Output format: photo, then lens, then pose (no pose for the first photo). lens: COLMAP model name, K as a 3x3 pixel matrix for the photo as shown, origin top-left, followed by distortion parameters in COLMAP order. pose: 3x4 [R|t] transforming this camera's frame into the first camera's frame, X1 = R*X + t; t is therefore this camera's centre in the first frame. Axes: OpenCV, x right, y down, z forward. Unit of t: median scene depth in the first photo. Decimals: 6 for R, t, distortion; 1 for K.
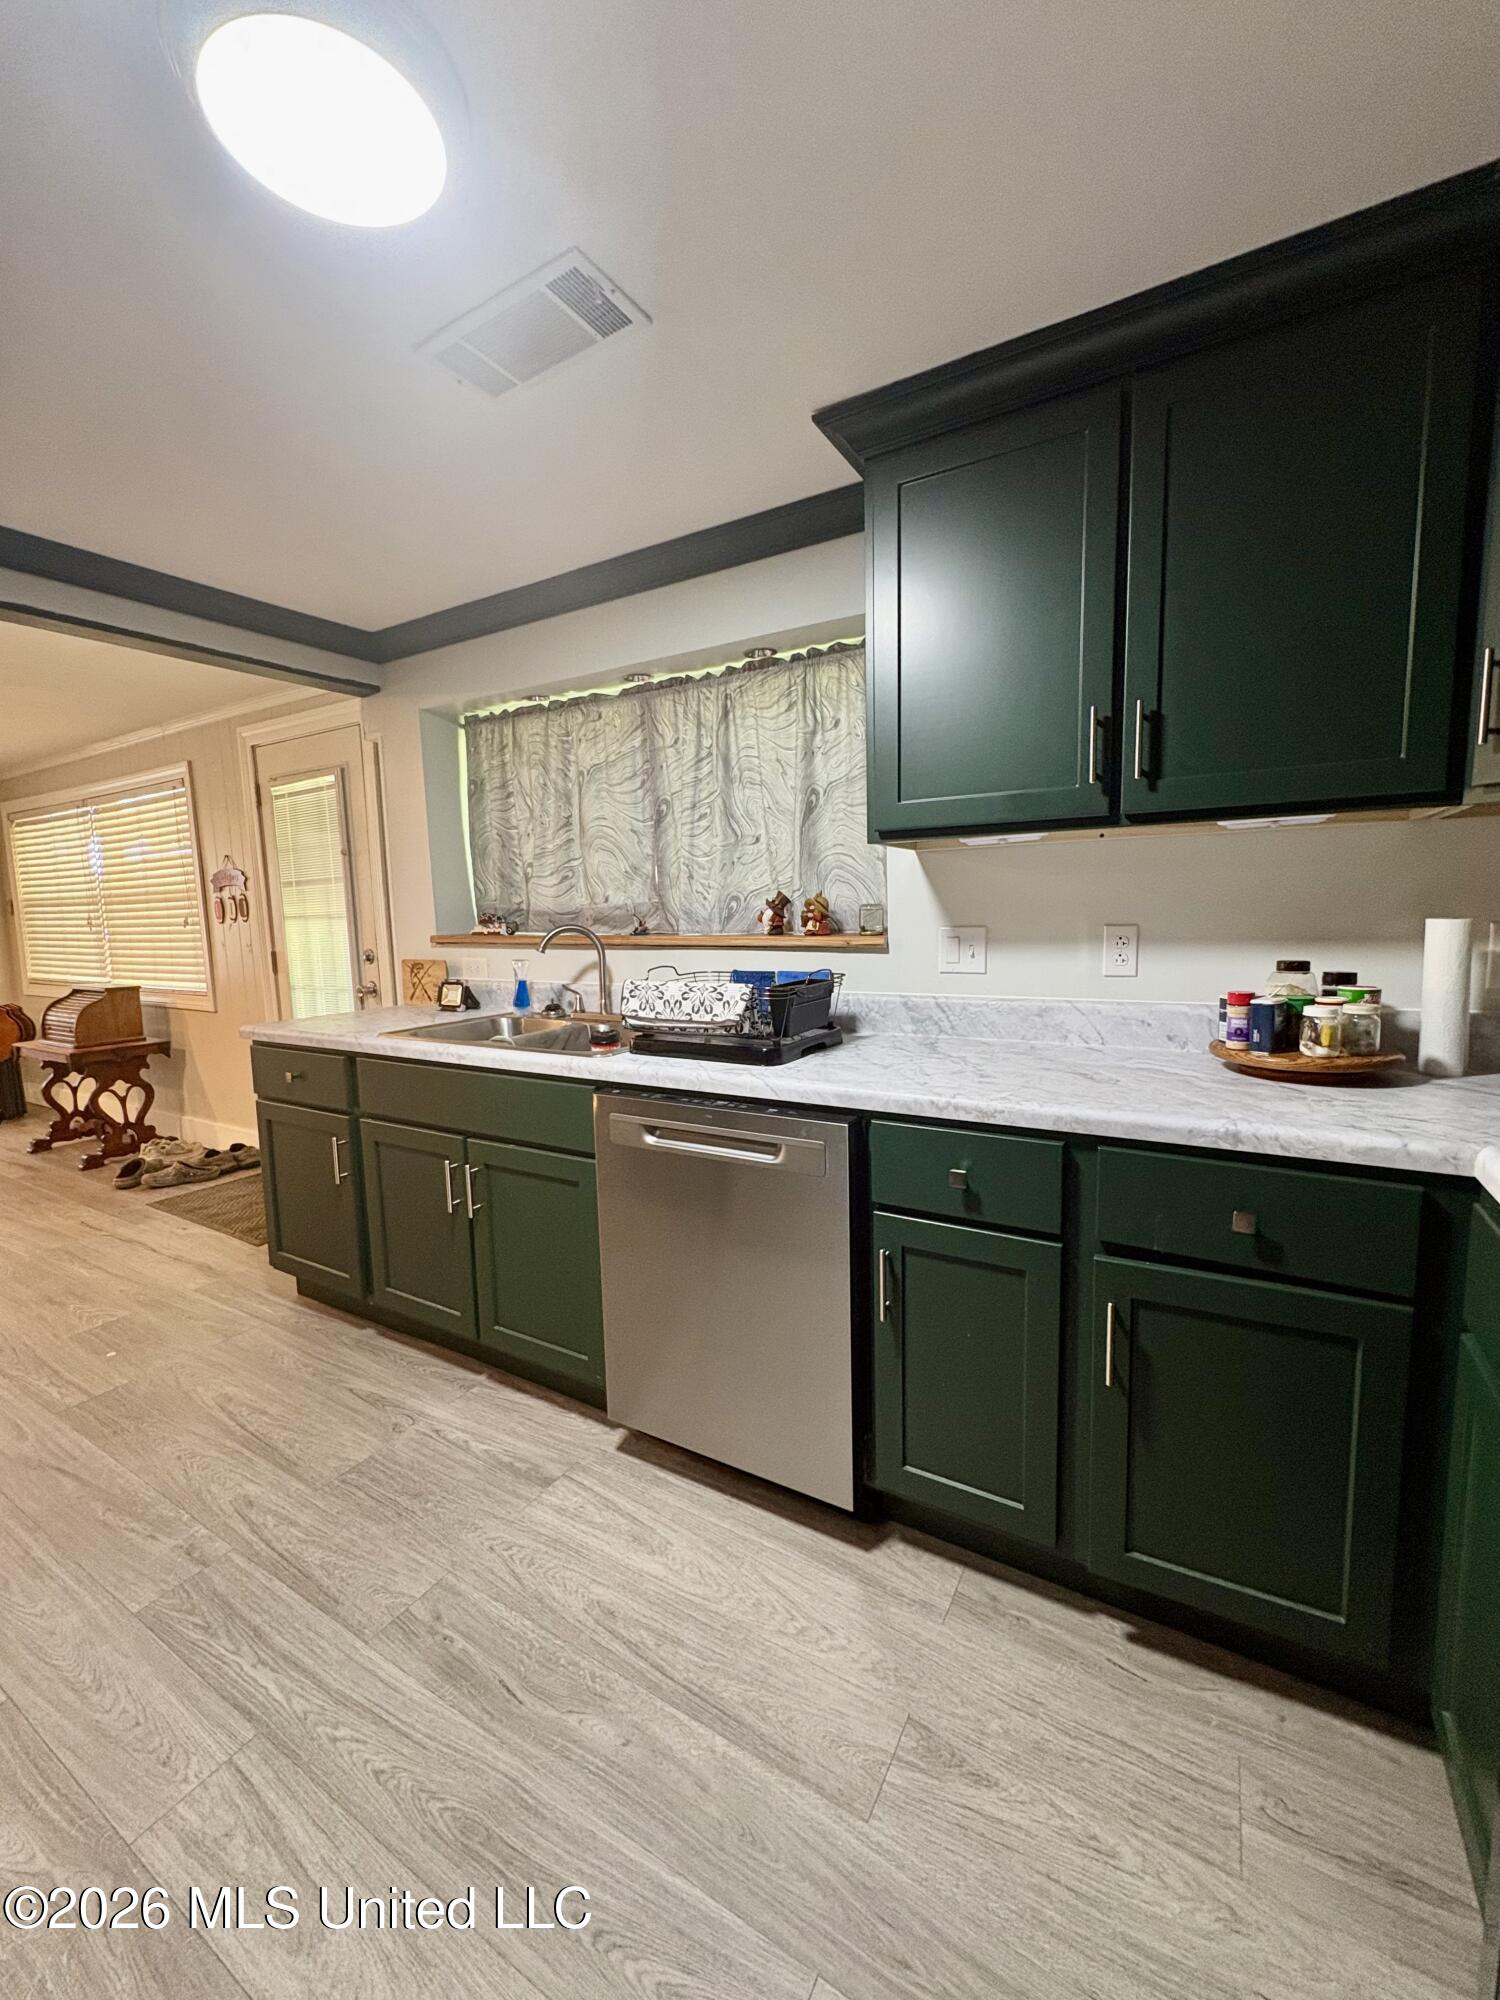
lens RADIAL K [[796.6, 0, 750.0], [0, 796.6, 1000.0], [0, 0, 1]] dist [0.000284, 0.000289]
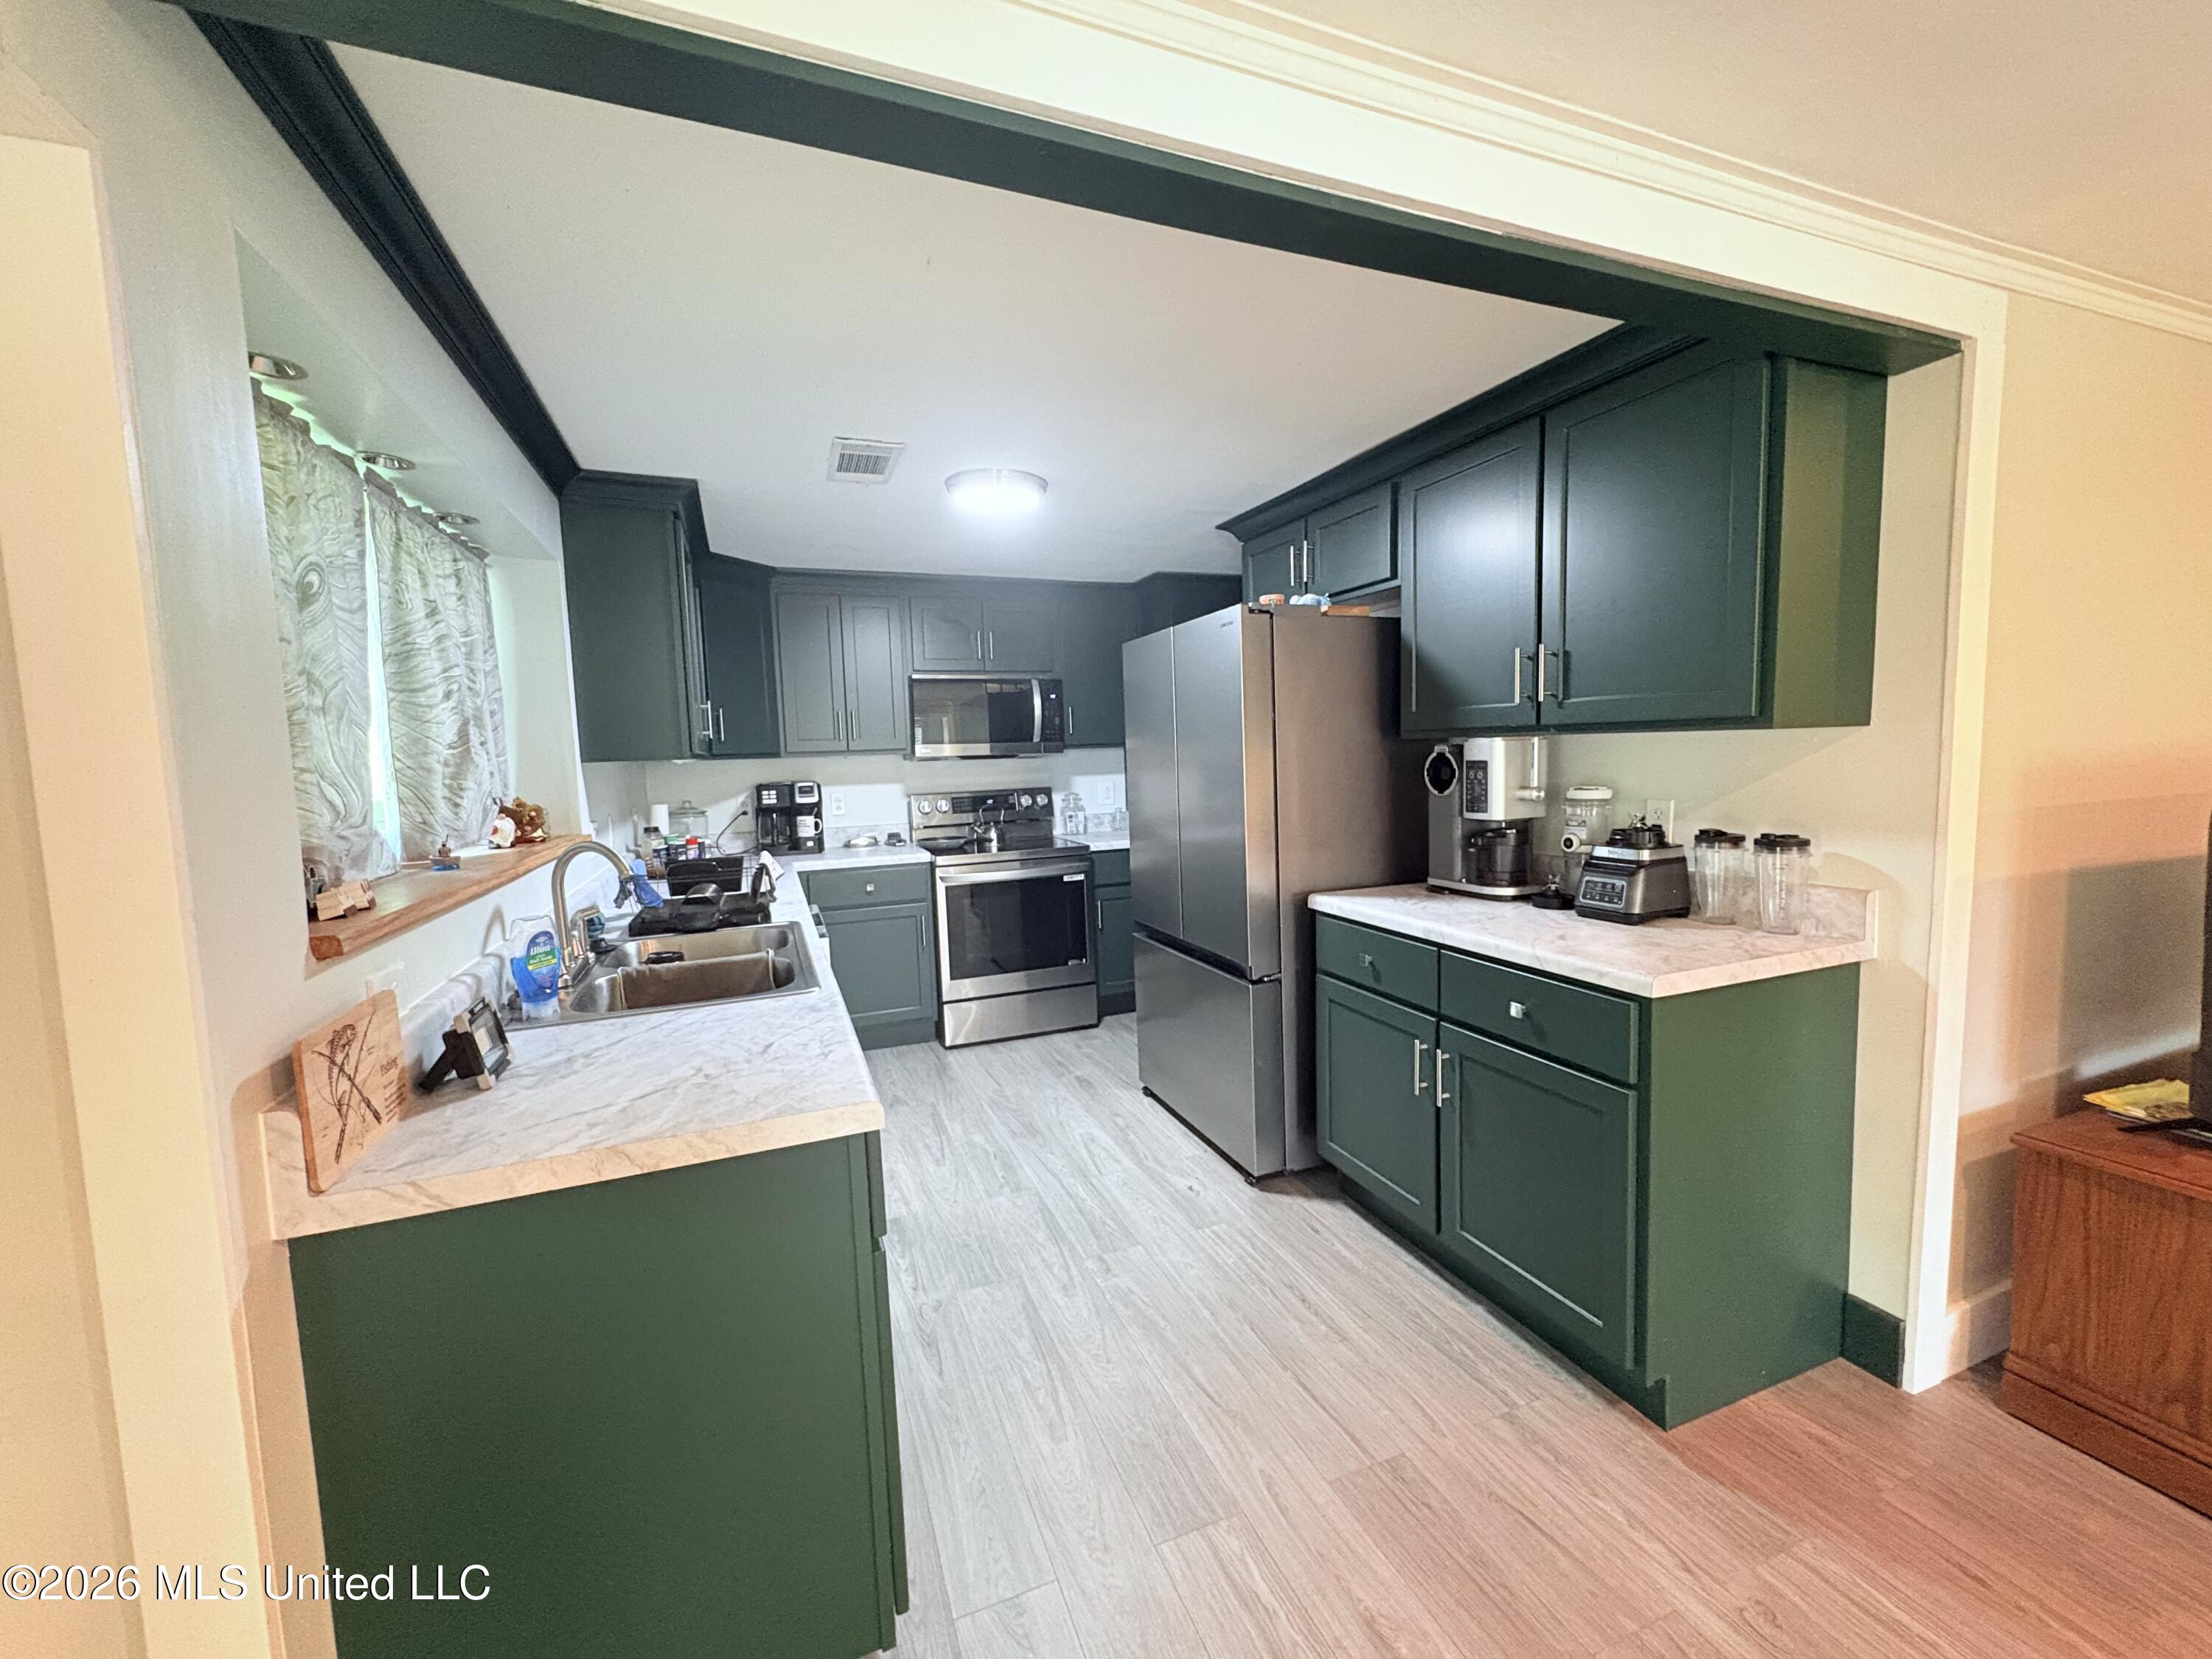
lens RADIAL K [[881.1, 0, 1107.4], [0, 881.1, 829.3], [0, 0, 1]] dist [0.000284, 0.000289]
pose [[-0.783681, -0.004141, 0.621150, -1.239335], [0.125344, 0.978353, 0.164664, -0.201911], [-0.608386, 0.206901, -0.766198, 1.519249]]
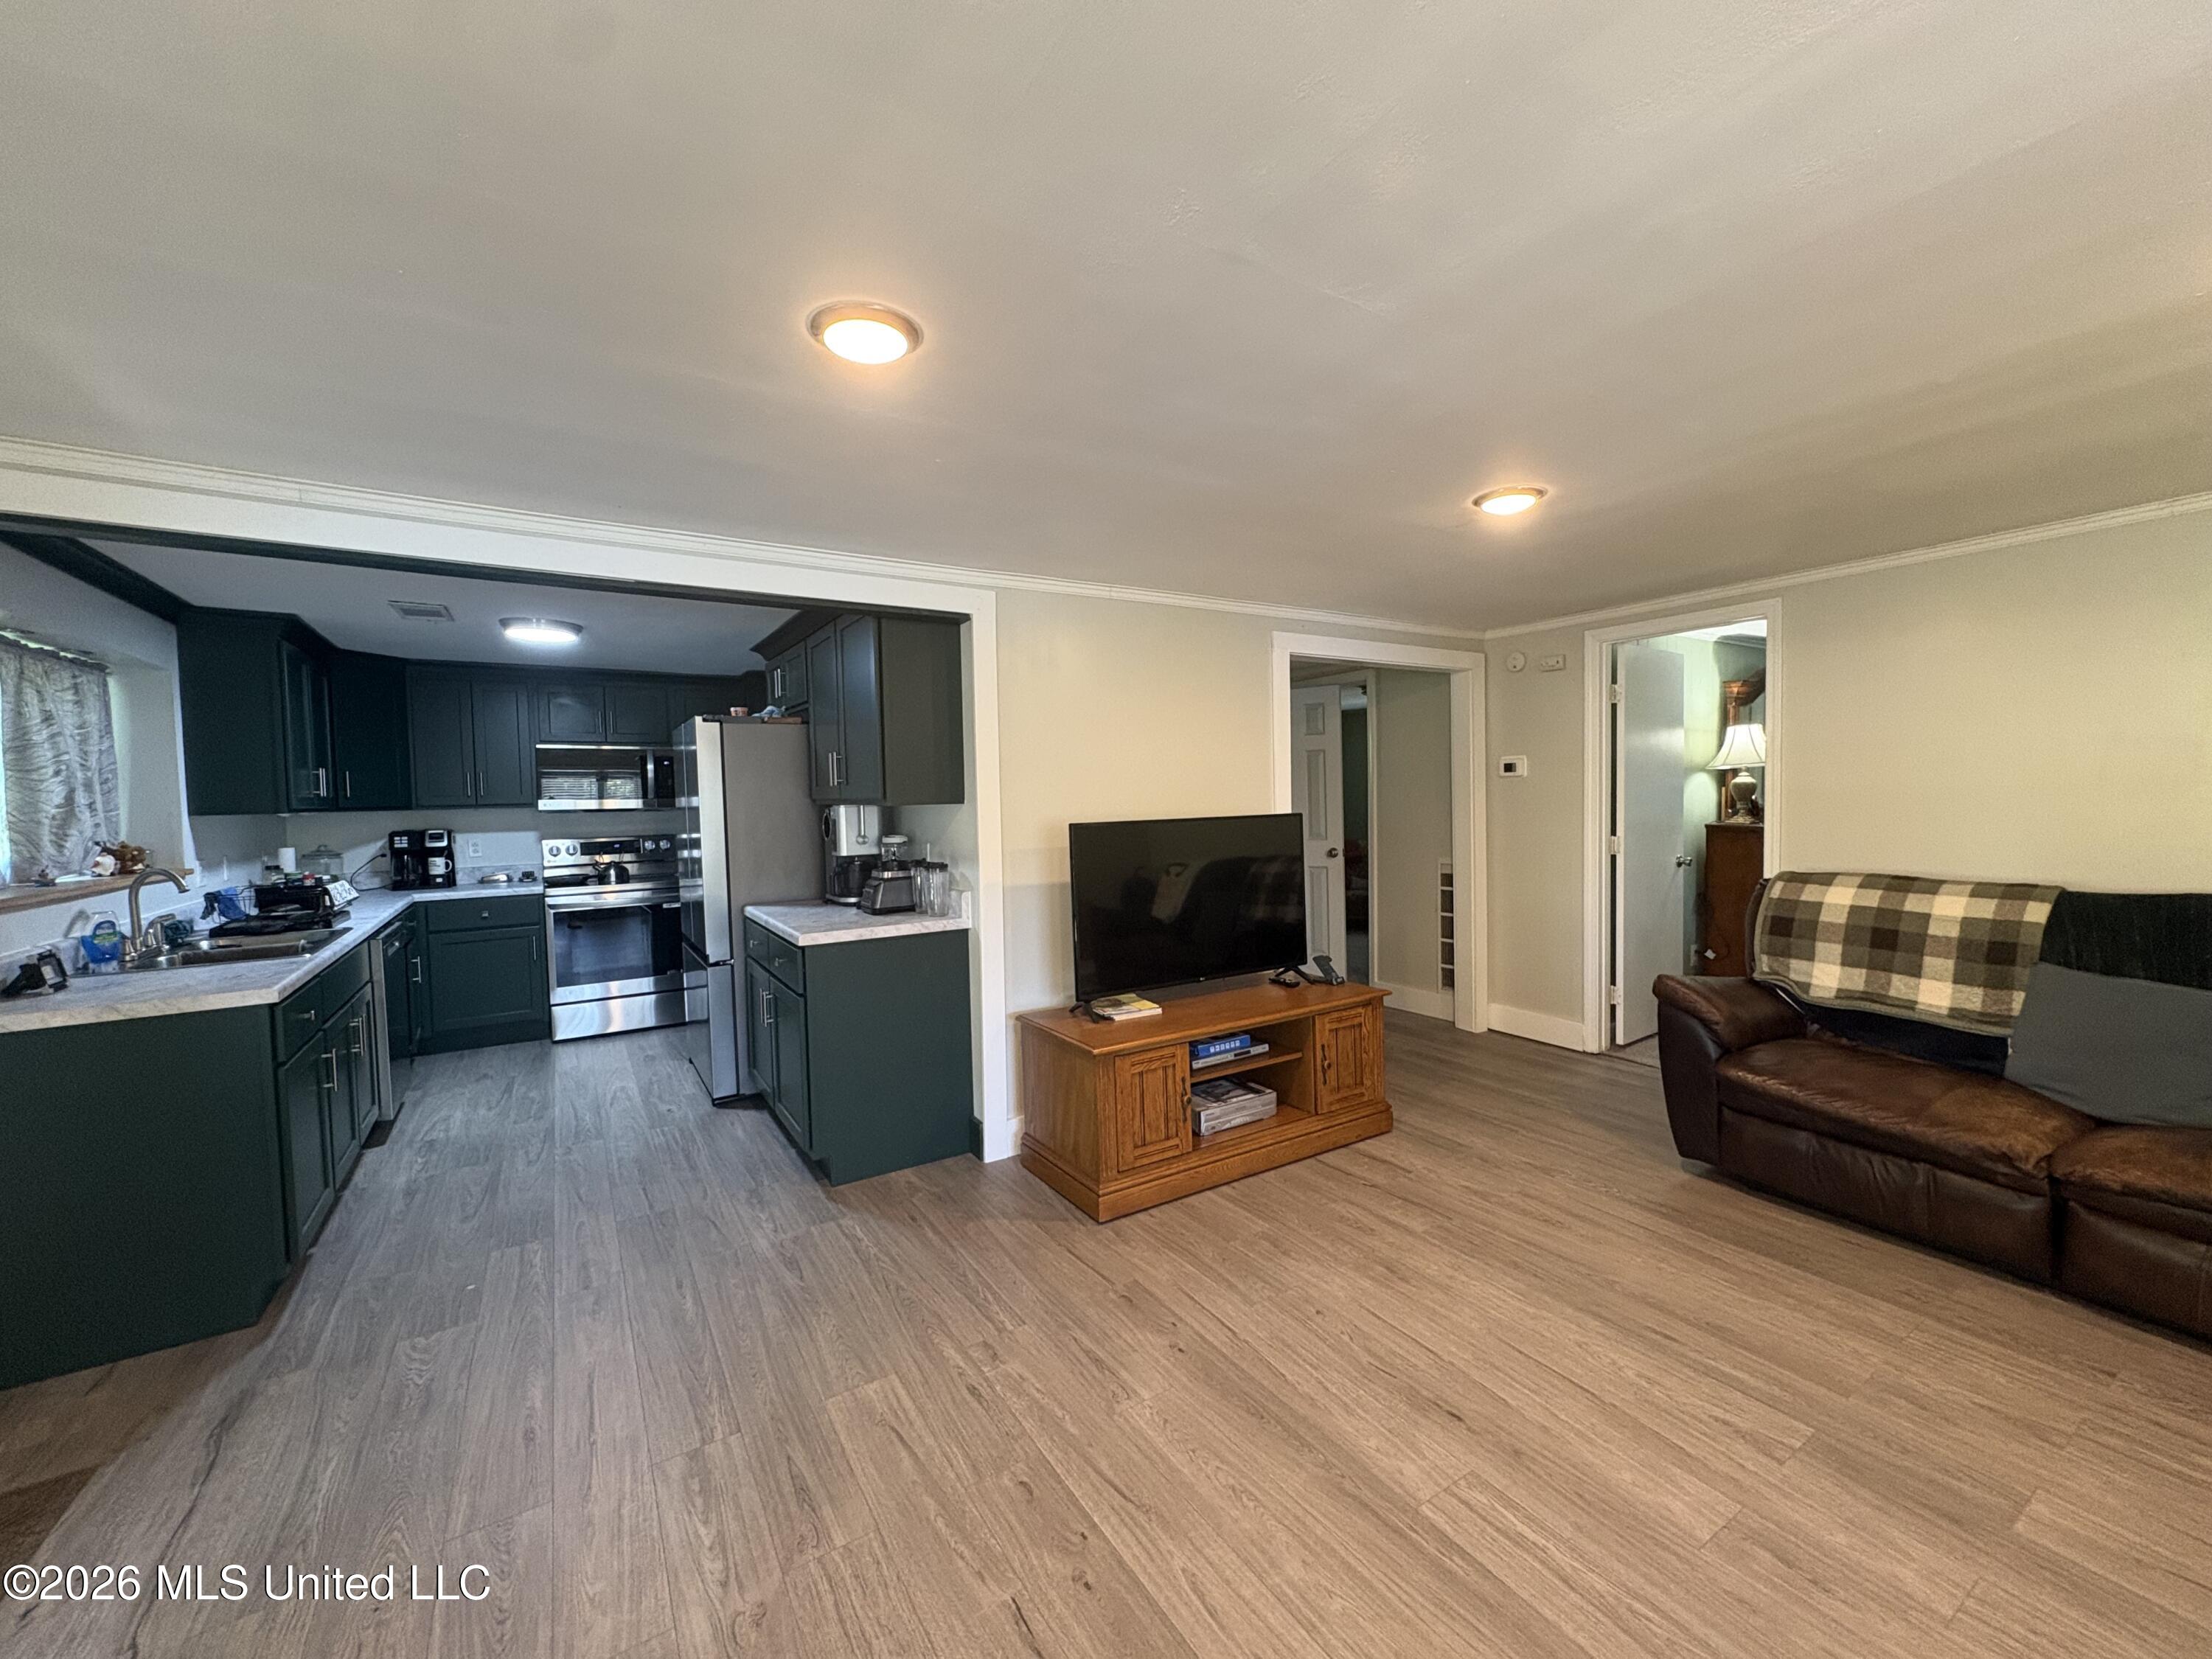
lens RADIAL K [[881.1, 0, 1107.4], [0, 881.1, 829.3], [0, 0, 1]] dist [0.000284, 0.000289]
pose [[-0.886756, 0.026259, 0.461490, -2.275429], [0.098868, 0.986055, 0.133869, -0.209312], [-0.451540, 0.164336, -0.876987, 1.697247]]
